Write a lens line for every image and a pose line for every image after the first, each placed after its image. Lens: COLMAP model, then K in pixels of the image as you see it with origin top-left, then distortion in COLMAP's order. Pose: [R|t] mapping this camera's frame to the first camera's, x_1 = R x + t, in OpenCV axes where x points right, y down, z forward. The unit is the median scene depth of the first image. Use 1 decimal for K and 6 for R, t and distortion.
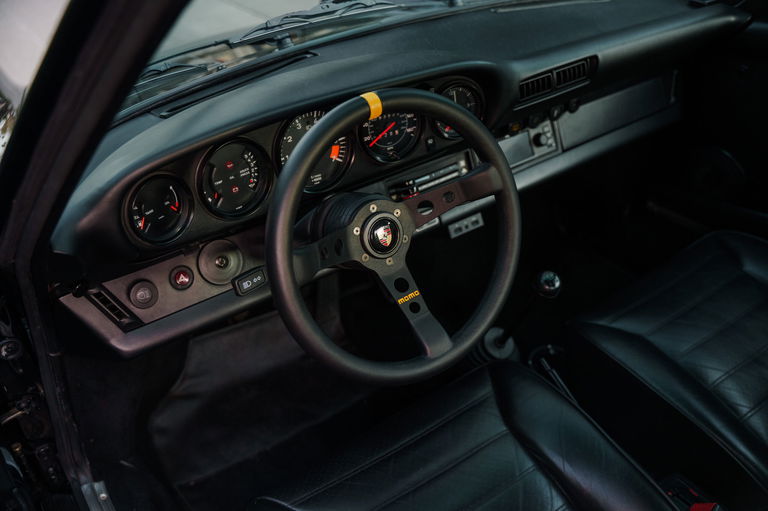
lens RADIAL K [[699.5, 0, 384.0], [0, 699.5, 255.5], [0, 0, 1]] dist [-0.059812, 0.009878]
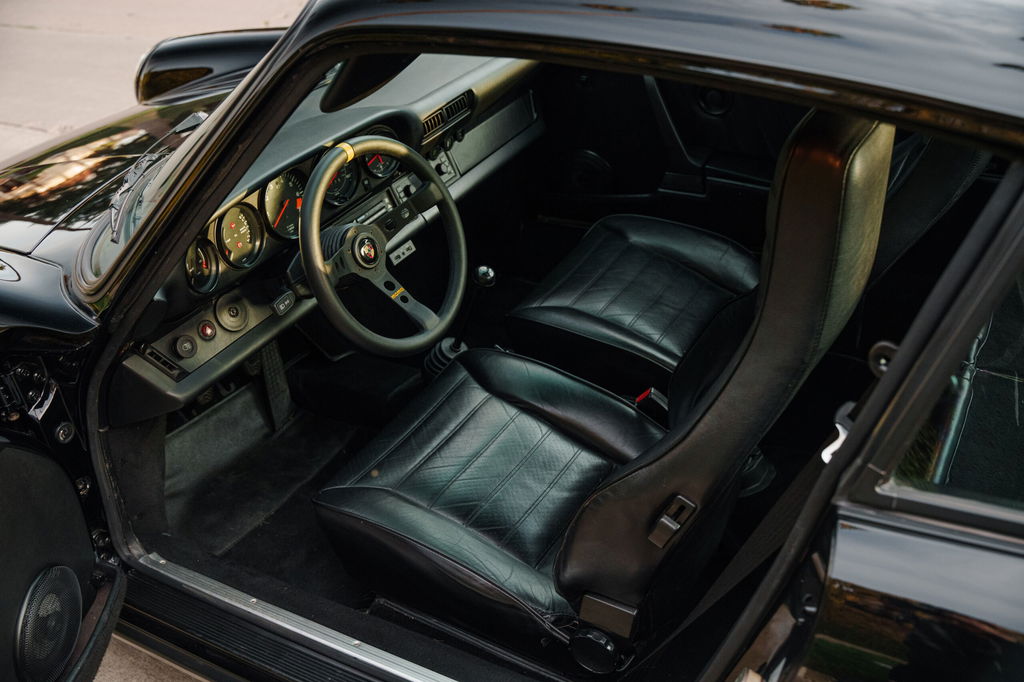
lens RADIAL K [[1078.7, 0, 512.0], [0, 1078.7, 341.0], [0, 0, 1]] dist [-0.016466, 0.001172]
pose [[0.907144, -0.252596, 0.336580, -0.394421], [0.277200, 0.960452, -0.026308, 0.215844], [-0.316623, 0.117165, 0.941287, -0.794171]]
